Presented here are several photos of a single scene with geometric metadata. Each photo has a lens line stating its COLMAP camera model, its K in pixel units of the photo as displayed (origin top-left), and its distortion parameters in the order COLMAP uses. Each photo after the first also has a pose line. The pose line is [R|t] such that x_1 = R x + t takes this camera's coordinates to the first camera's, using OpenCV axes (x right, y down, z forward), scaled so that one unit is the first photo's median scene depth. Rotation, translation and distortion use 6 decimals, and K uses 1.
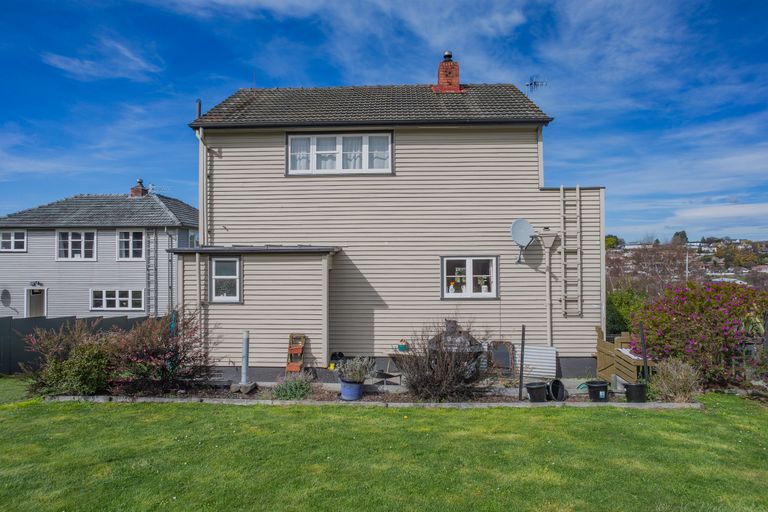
lens RADIAL K [[438.4, 0, 383.6], [0, 438.4, 259.3], [0, 0, 1]] dist [-0.033991, 0.008873]
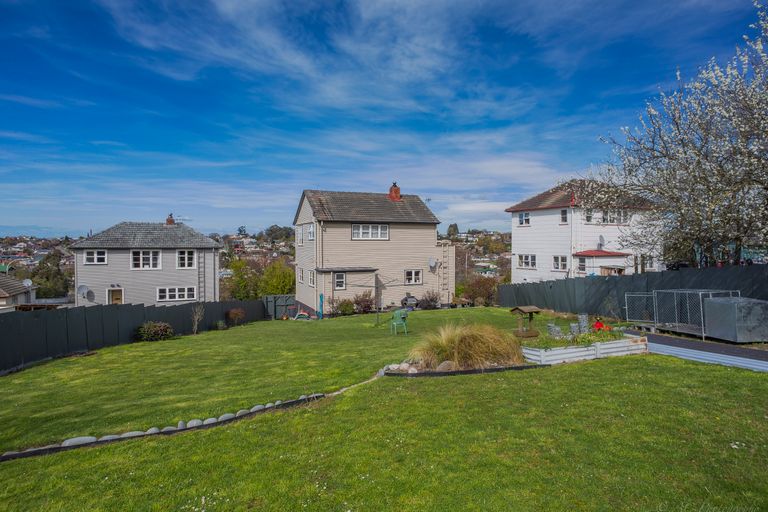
lens RADIAL K [[438.4, 0, 382.9], [0, 438.4, 252.6], [0, 0, 1]] dist [-0.033991, 0.008873]
pose [[0.902373, -0.005169, 0.430926, -0.621365], [-0.002099, 0.999863, 0.016389, -0.084445], [-0.430952, -0.015694, 0.902239, -0.754262]]
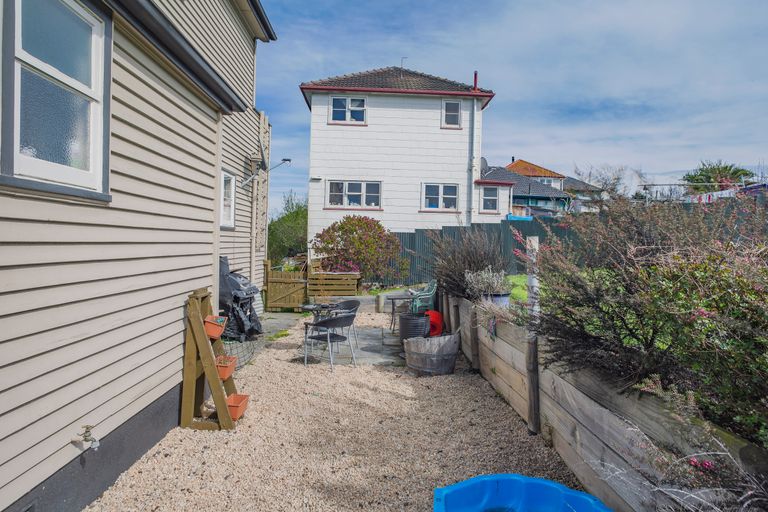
lens RADIAL K [[438.4, 0, 385.6], [0, 438.4, 251.4], [0, 0, 1]] dist [-0.033991, 0.008873]
pose [[-0.062801, -0.016212, 0.997894, -0.285085], [-0.025228, 0.999574, 0.014651, 0.058767], [-0.997707, -0.024255, -0.063184, 0.406416]]
